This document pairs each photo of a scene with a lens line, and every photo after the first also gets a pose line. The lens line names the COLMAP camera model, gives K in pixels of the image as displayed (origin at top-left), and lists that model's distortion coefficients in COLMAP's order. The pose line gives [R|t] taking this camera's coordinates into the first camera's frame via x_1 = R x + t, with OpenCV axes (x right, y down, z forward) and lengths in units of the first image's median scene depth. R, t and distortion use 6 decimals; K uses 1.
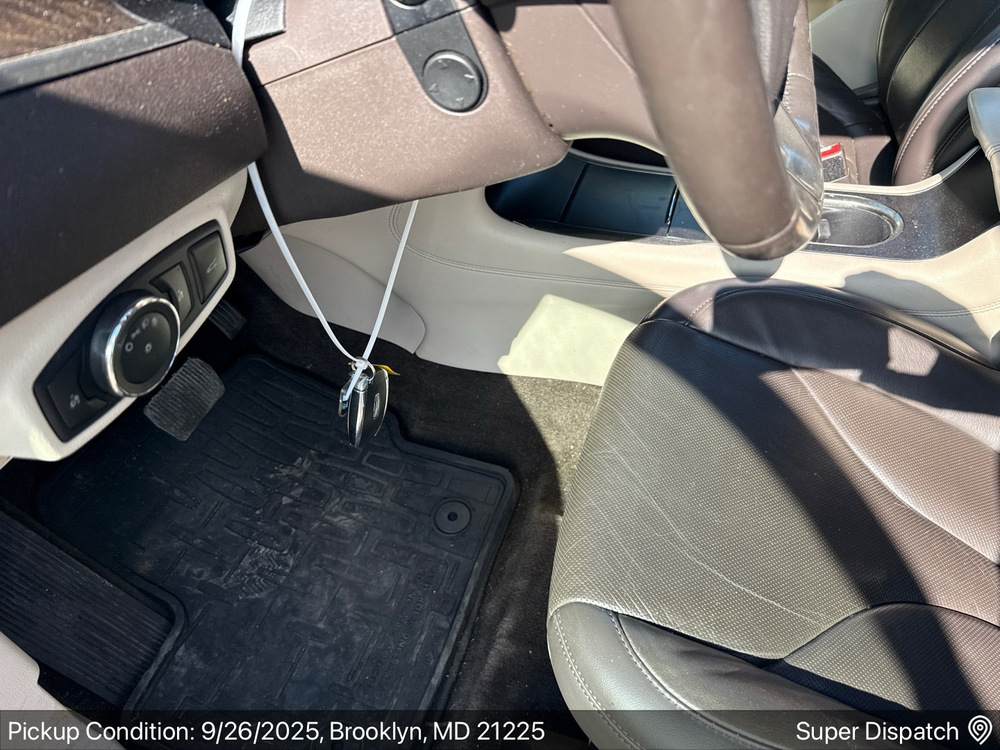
lens RADIAL K [[709.9, 0, 500.0], [0, 709.9, 375.0], [0, 0, 1]] dist [-0.000263, -0.013722]
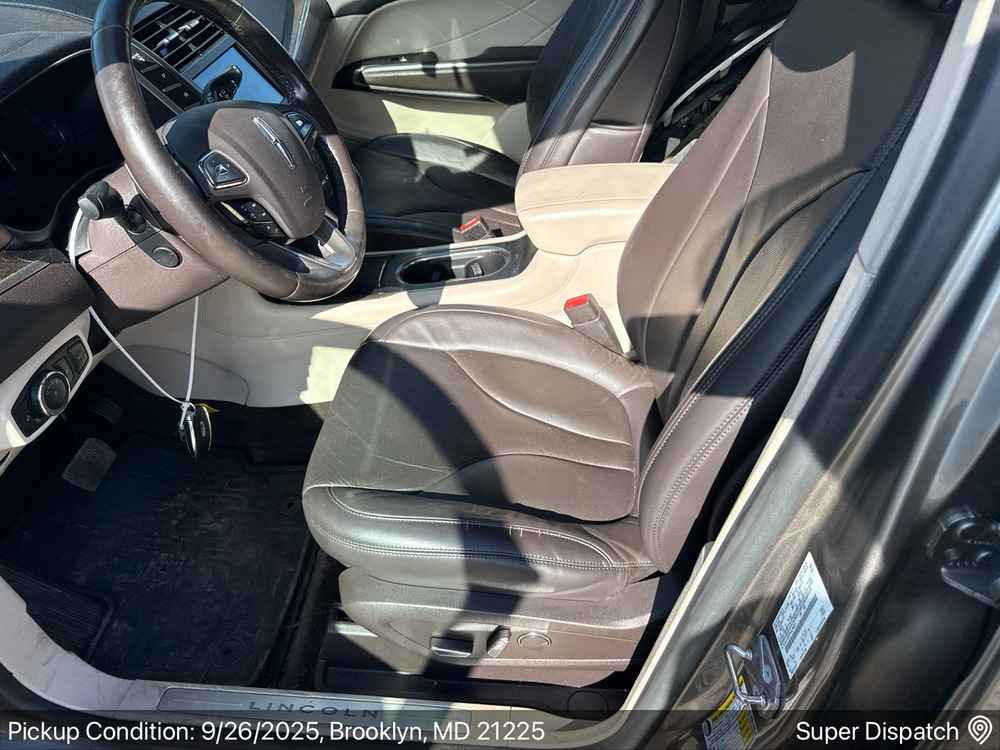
lens RADIAL K [[732.4, 0, 500.0], [0, 732.4, 375.0], [0, 0, 1]] dist [0.004645, 0.004120]
pose [[0.967802, -0.231272, 0.099362, 0.310912], [0.241113, 0.965110, -0.102115, 0.227021], [-0.072279, 0.122785, 0.989798, -0.675811]]
